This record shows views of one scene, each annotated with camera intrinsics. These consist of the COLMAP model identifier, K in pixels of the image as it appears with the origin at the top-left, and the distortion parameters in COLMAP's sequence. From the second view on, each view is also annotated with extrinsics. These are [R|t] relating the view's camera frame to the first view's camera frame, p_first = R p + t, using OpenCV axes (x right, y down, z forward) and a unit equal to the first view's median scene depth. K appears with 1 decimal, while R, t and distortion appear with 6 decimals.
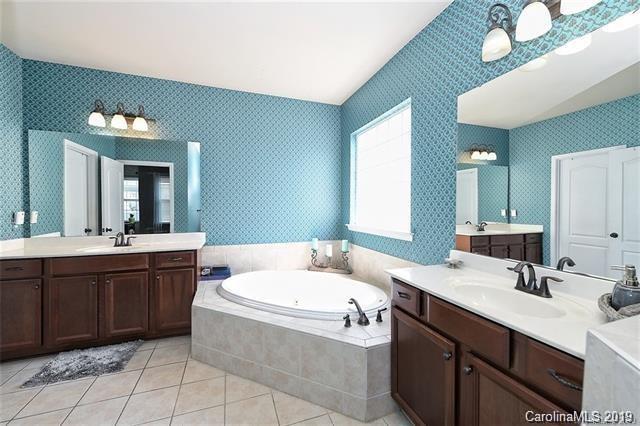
lens RADIAL K [[251.1, 0, 326.5], [0, 251.1, 210.2], [0, 0, 1]] dist [-0.000633, -0.002133]
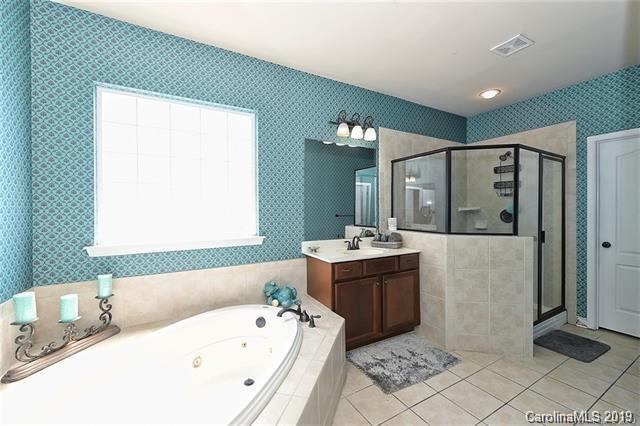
lens RADIAL K [[260.5, 0, 323.3], [0, 260.5, 208.8], [0, 0, 1]] dist [-0.003467, -0.000260]
pose [[-0.158602, -0.000881, 0.987342, -0.729480], [0.011523, 0.999930, 0.002743, -0.025984], [-0.987275, 0.011812, -0.158580, 0.818256]]
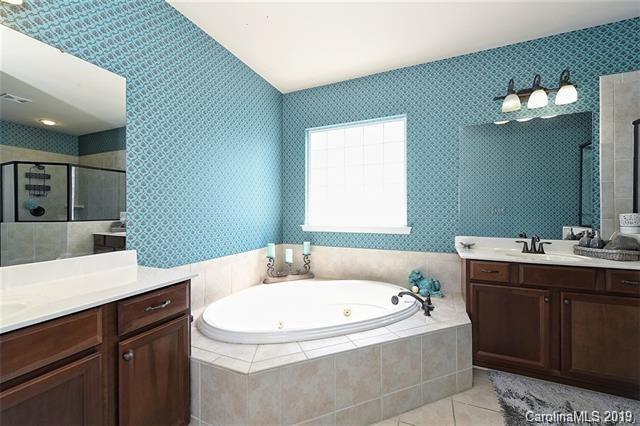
lens RADIAL K [[251.1, 0, 322.1], [0, 251.1, 209.5], [0, 0, 1]] dist [-0.000633, -0.002133]
pose [[0.693607, 0.003267, 0.720347, -0.723483], [0.007963, 0.999894, -0.012201, 0.016433], [-0.720310, 0.014199, 0.693507, 0.421097]]
